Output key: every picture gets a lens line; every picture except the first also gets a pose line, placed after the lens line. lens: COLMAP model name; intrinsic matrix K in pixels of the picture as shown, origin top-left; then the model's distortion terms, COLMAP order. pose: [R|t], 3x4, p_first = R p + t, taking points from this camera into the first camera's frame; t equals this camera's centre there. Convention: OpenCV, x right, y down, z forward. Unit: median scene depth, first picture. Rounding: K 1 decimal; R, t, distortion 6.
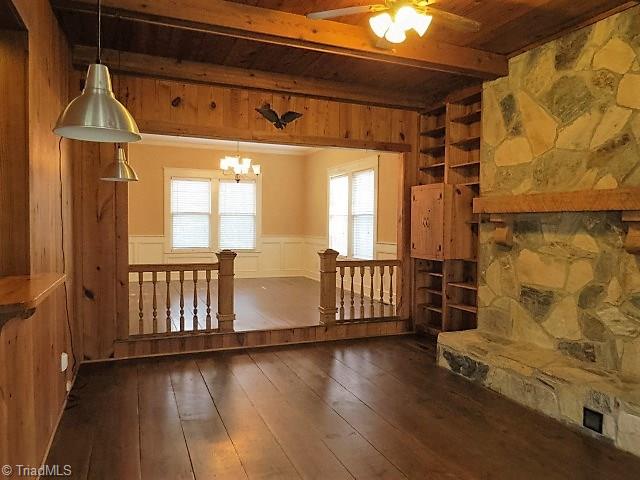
lens RADIAL K [[460.2, 0, 321.3], [0, 460.2, 241.1], [0, 0, 1]] dist [-0.008210, 0.001287]
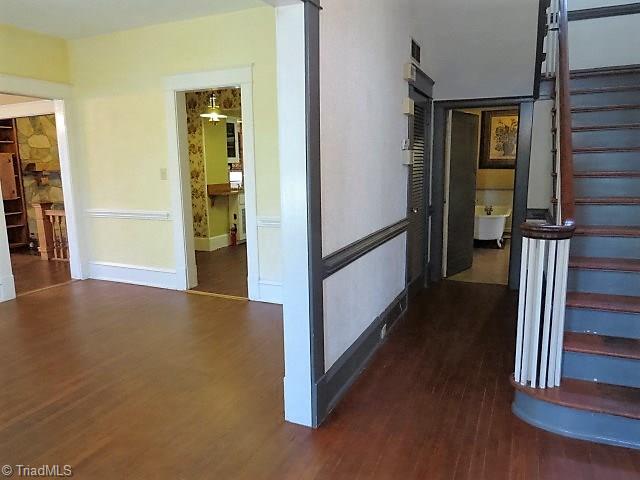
lens RADIAL K [[460.2, 0, 320.6], [0, 460.2, 240.1], [0, 0, 1]] dist [-0.008210, 0.001287]
pose [[-0.691891, -0.123081, 0.711433, -2.232328], [0.034865, 0.978517, 0.203195, -0.147010], [-0.721159, 0.165393, -0.672736, 1.720817]]
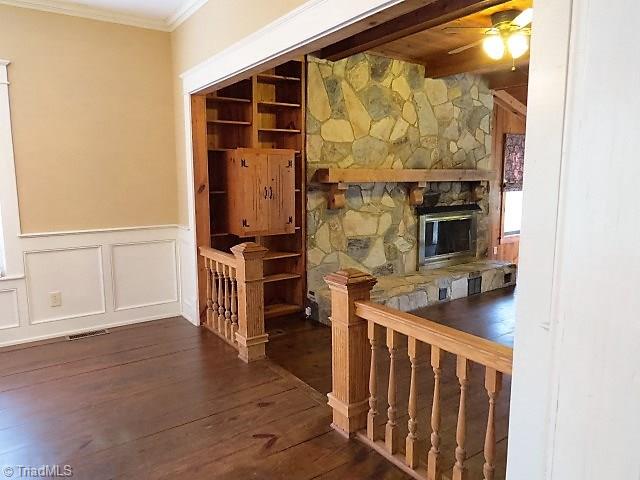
lens RADIAL K [[460.2, 0, 320.2], [0, 460.2, 240.0], [0, 0, 1]] dist [-0.008210, 0.001287]
pose [[-0.226187, -0.148386, 0.962715, -0.843456], [0.035298, 0.986431, 0.160335, -0.117936], [-0.973444, 0.070248, -0.217880, 1.462499]]
